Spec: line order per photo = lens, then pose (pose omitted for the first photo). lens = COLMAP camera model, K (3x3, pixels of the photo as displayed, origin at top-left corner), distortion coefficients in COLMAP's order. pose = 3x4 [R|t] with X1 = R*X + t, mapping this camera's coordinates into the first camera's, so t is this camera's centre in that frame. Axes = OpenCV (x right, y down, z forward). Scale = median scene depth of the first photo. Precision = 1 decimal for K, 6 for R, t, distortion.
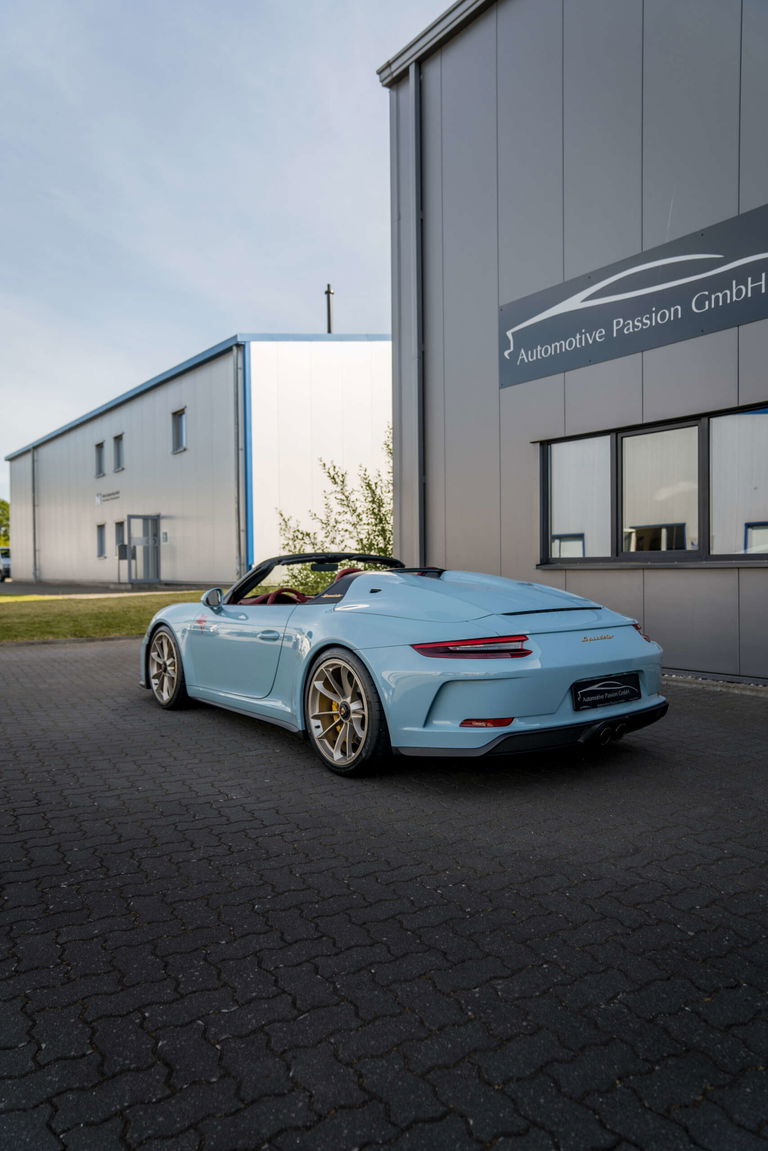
lens RADIAL K [[772.0, 0, 384.0], [0, 772.0, 575.5], [0, 0, 1]] dist [-0.007434, 0.035843]
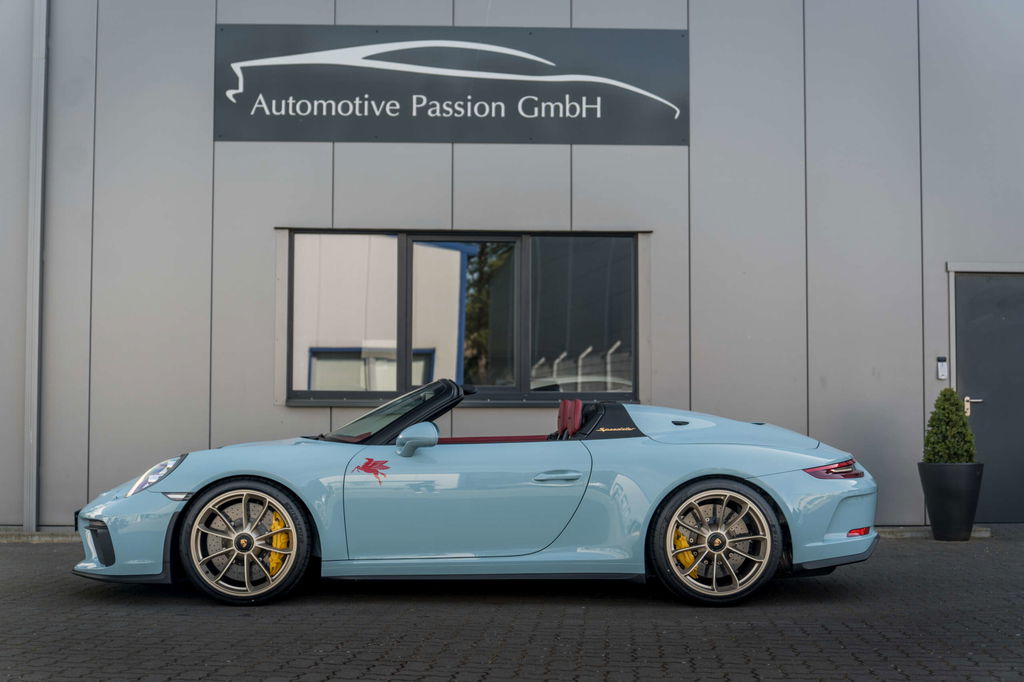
lens RADIAL K [[1442.9, 0, 512.0], [0, 1442.9, 341.0], [0, 0, 1]] dist [-0.110649, 0.004239]
pose [[0.574610, 0.053884, 0.816651, -0.858456], [-0.002664, 0.997948, -0.063972, 0.017973], [-0.818423, 0.034583, 0.573575, 0.074084]]
